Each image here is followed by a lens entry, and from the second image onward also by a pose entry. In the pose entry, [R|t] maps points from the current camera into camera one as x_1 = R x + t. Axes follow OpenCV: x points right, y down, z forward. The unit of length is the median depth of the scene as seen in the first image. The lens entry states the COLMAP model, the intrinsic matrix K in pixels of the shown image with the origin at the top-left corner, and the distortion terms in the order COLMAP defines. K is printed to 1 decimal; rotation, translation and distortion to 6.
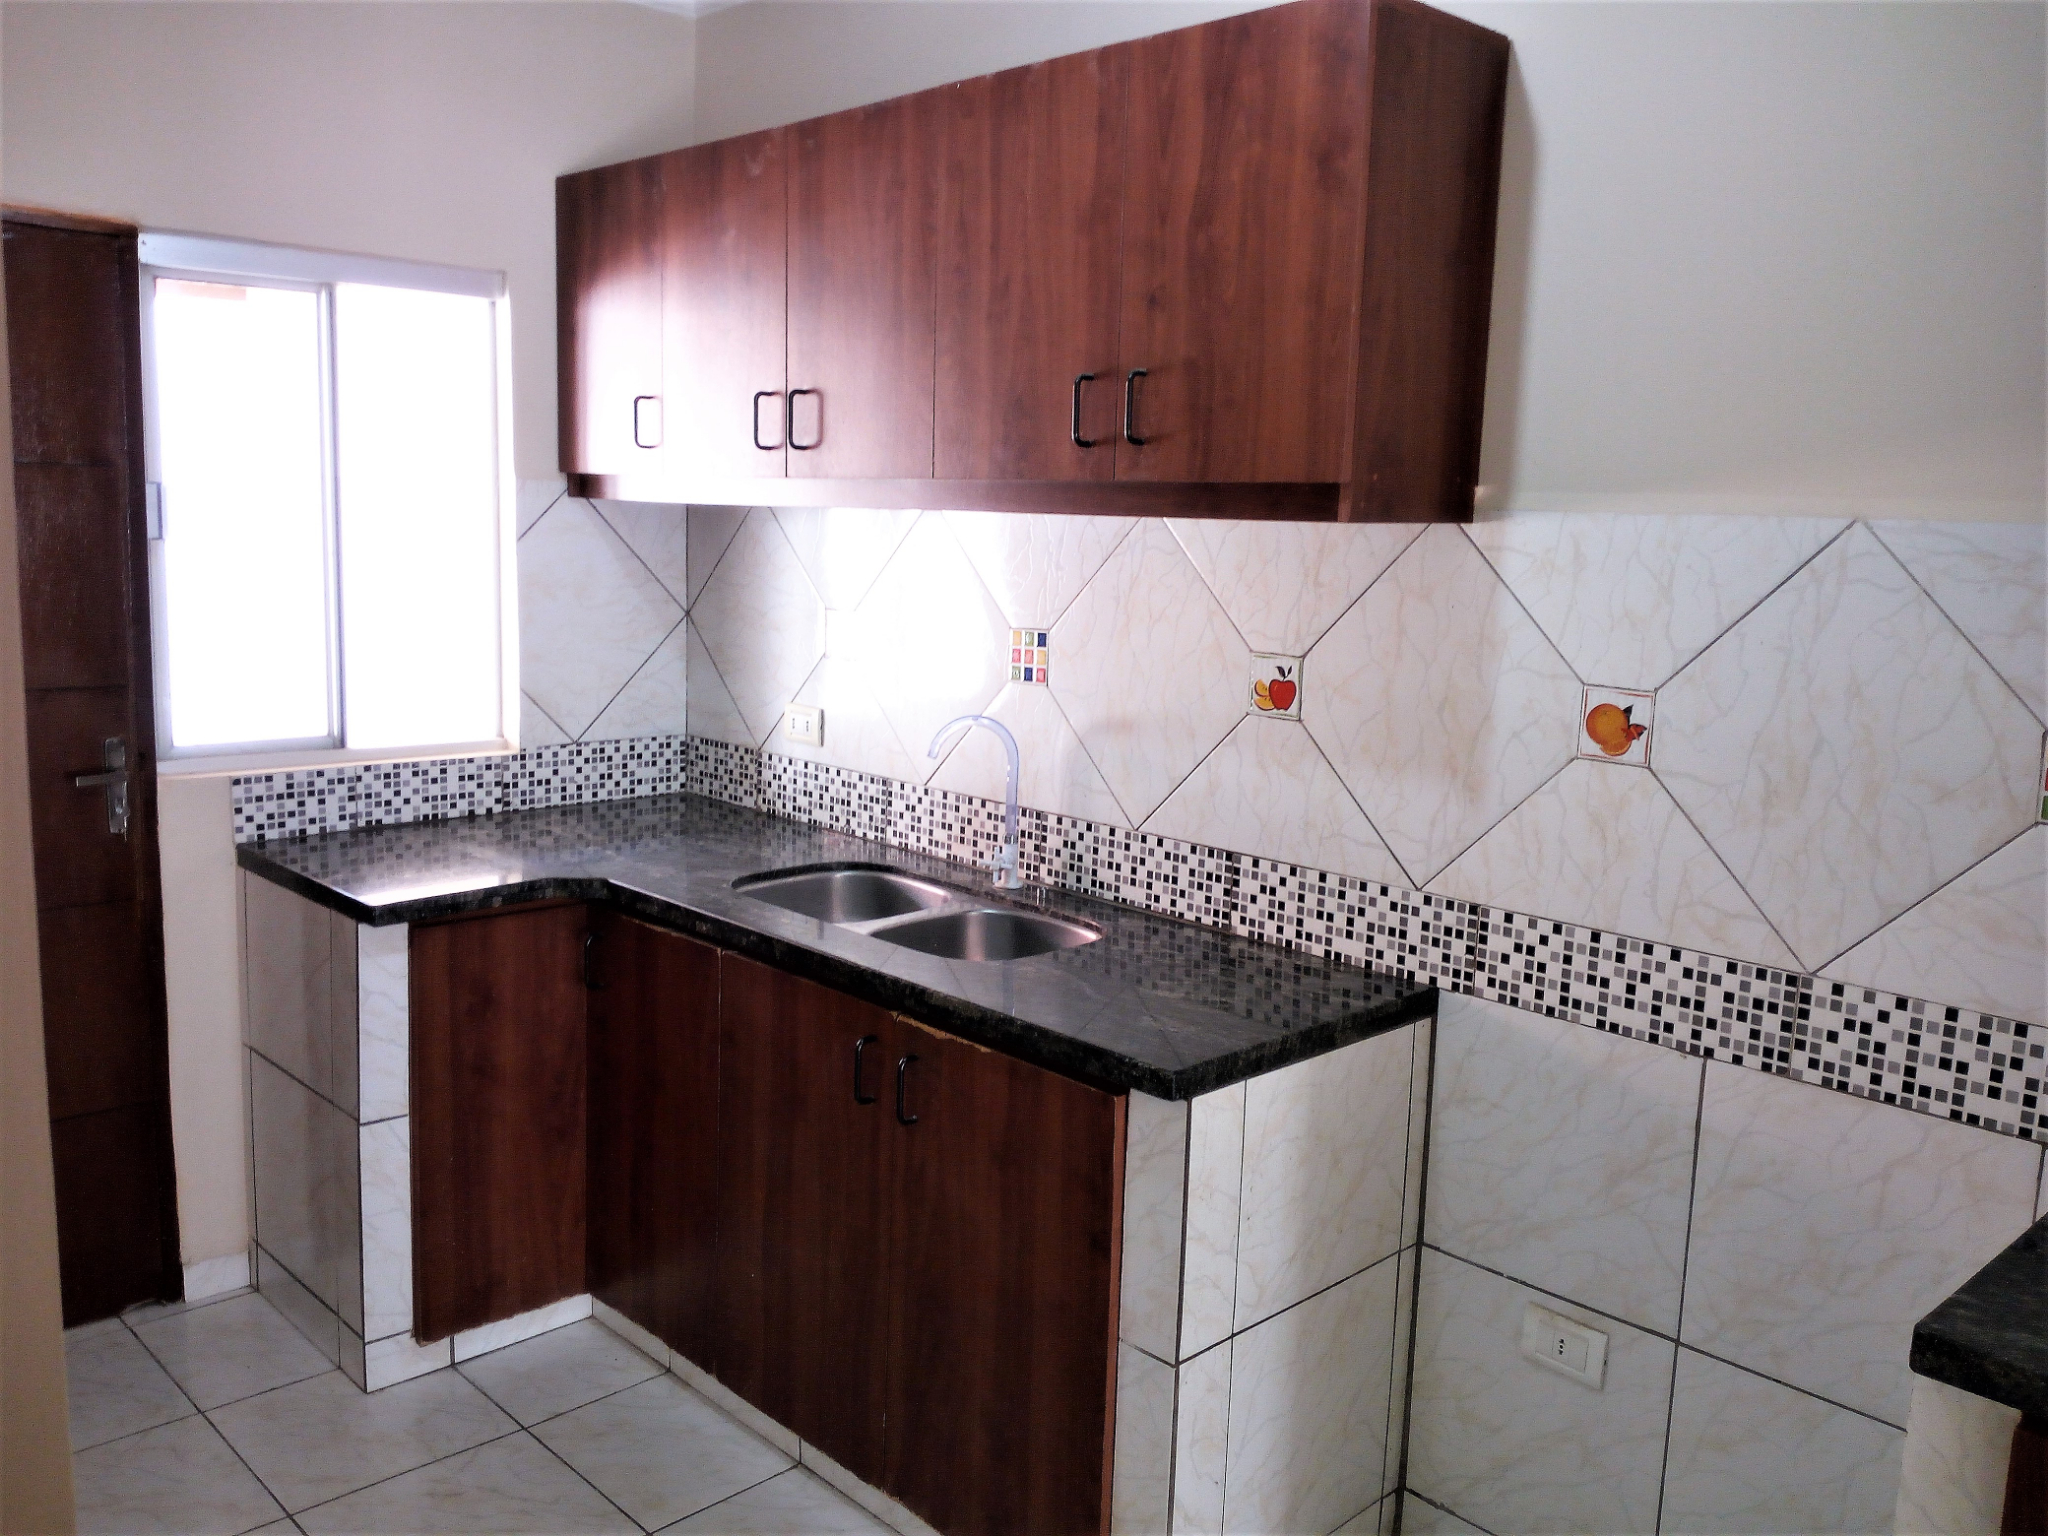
lens RADIAL K [[1685.2, 0, 1024.0], [0, 1685.2, 768.0], [0, 0, 1]] dist [0.121063, -0.225632]
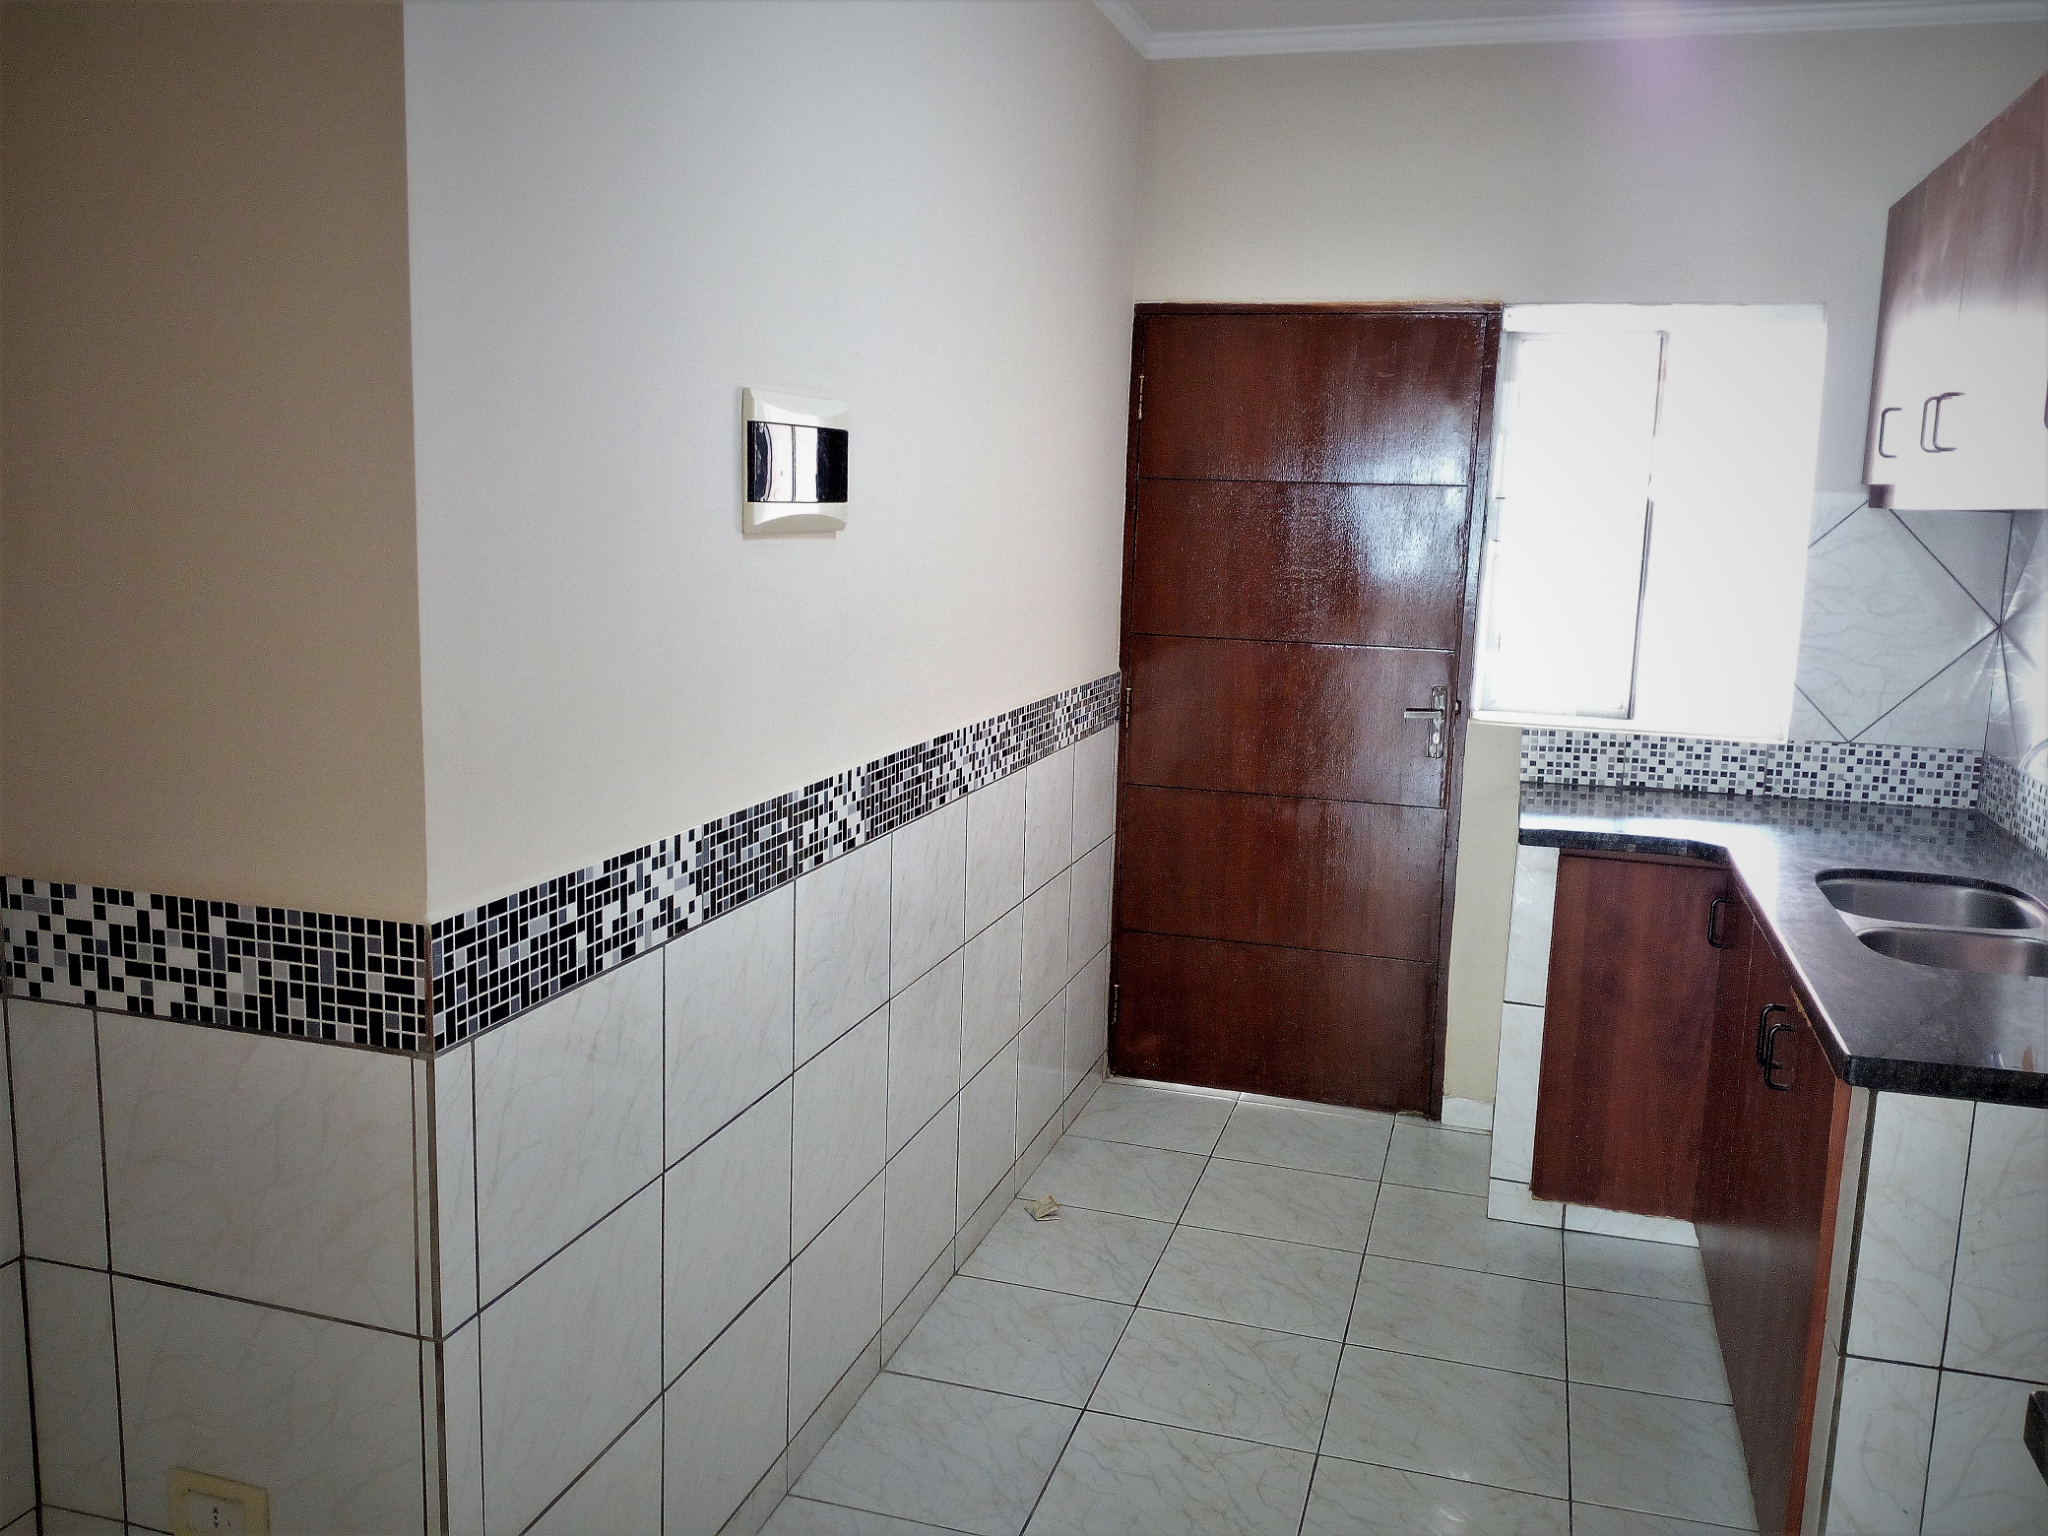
lens RADIAL K [[1685.2, 0, 1024.0], [0, 1685.2, 768.0], [0, 0, 1]] dist [0.121063, -0.225632]
pose [[0.497527, 0.122719, -0.858724, 0.402761], [-0.145947, 0.987673, 0.056588, 0.015663], [0.855082, 0.097175, 0.509305, 0.033882]]
